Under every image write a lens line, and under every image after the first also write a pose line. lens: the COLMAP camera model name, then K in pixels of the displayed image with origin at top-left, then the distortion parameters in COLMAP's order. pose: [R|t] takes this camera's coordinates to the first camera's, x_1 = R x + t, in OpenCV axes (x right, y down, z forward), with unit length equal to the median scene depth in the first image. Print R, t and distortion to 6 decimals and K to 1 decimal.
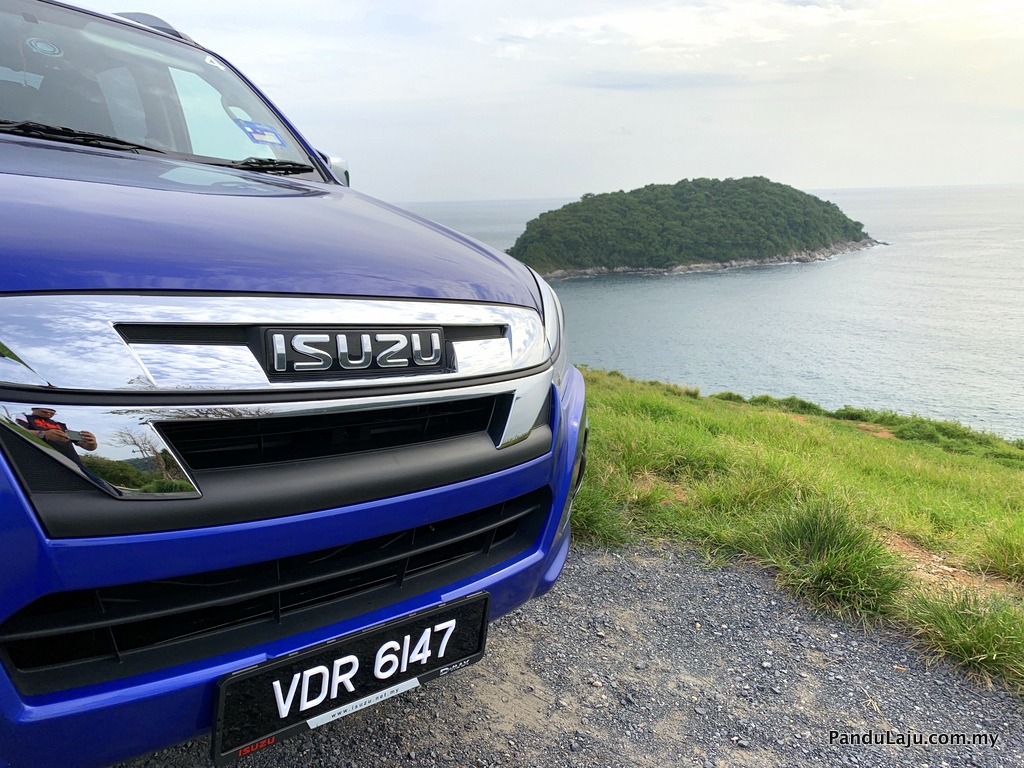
lens RADIAL K [[733.0, 0, 500.8], [0, 733.0, 381.6], [0, 0, 1]] dist [0.022670, -0.021608]
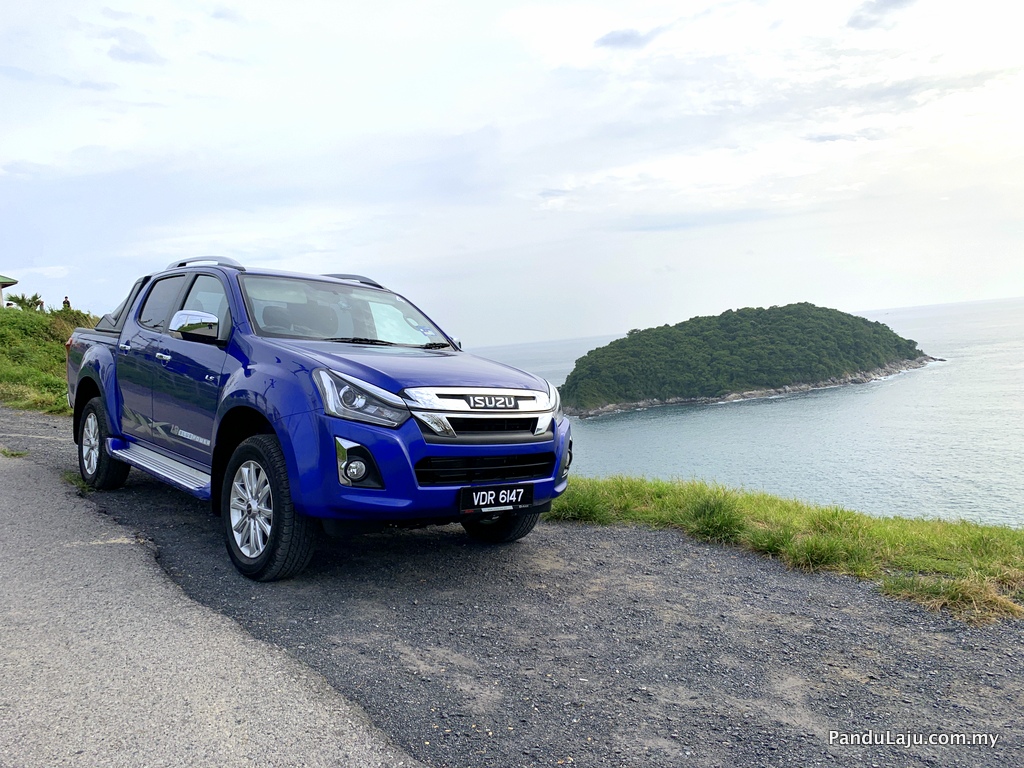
lens RADIAL K [[733.0, 0, 505.3], [0, 733.0, 391.7], [0, 0, 1]] dist [0.022670, -0.021608]
pose [[0.996281, -0.057684, -0.064007, 0.042752], [0.045661, 0.983411, -0.175550, 0.230898], [0.073071, 0.171975, 0.982388, -1.067049]]
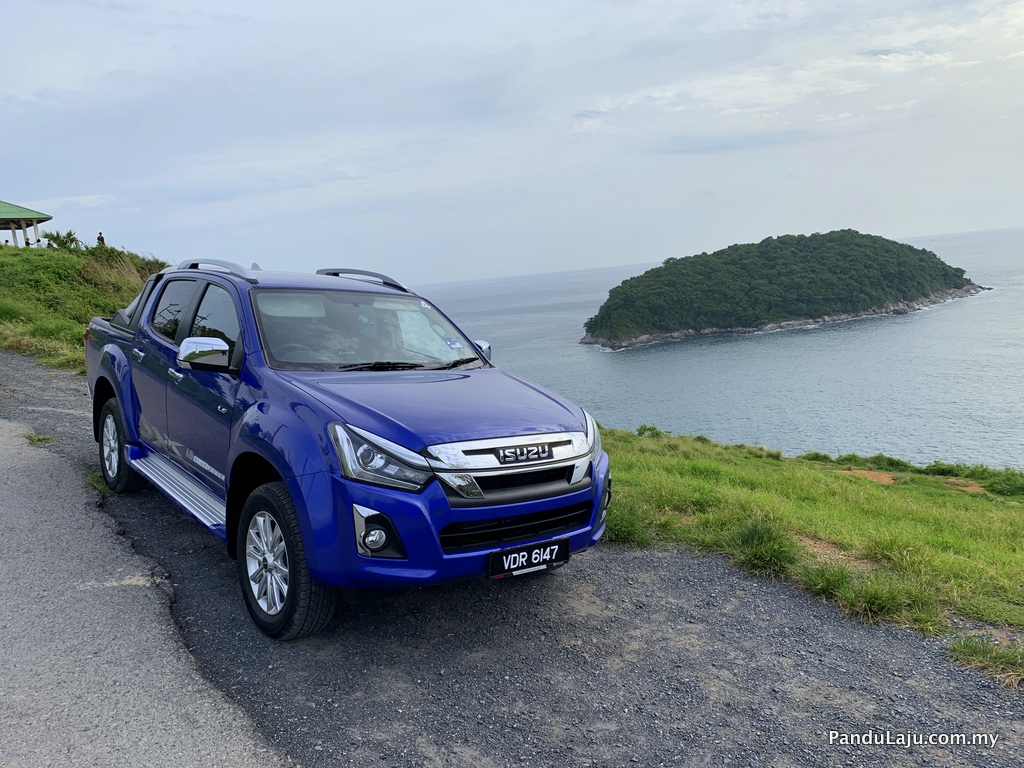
lens RADIAL K [[733.0, 0, 509.1], [0, 733.0, 388.0], [0, 0, 1]] dist [0.022670, -0.021608]
pose [[0.992939, -0.049024, -0.108021, 0.044184], [0.039552, 0.995322, -0.088145, -0.021262], [0.111837, 0.083251, 0.990233, -0.954189]]
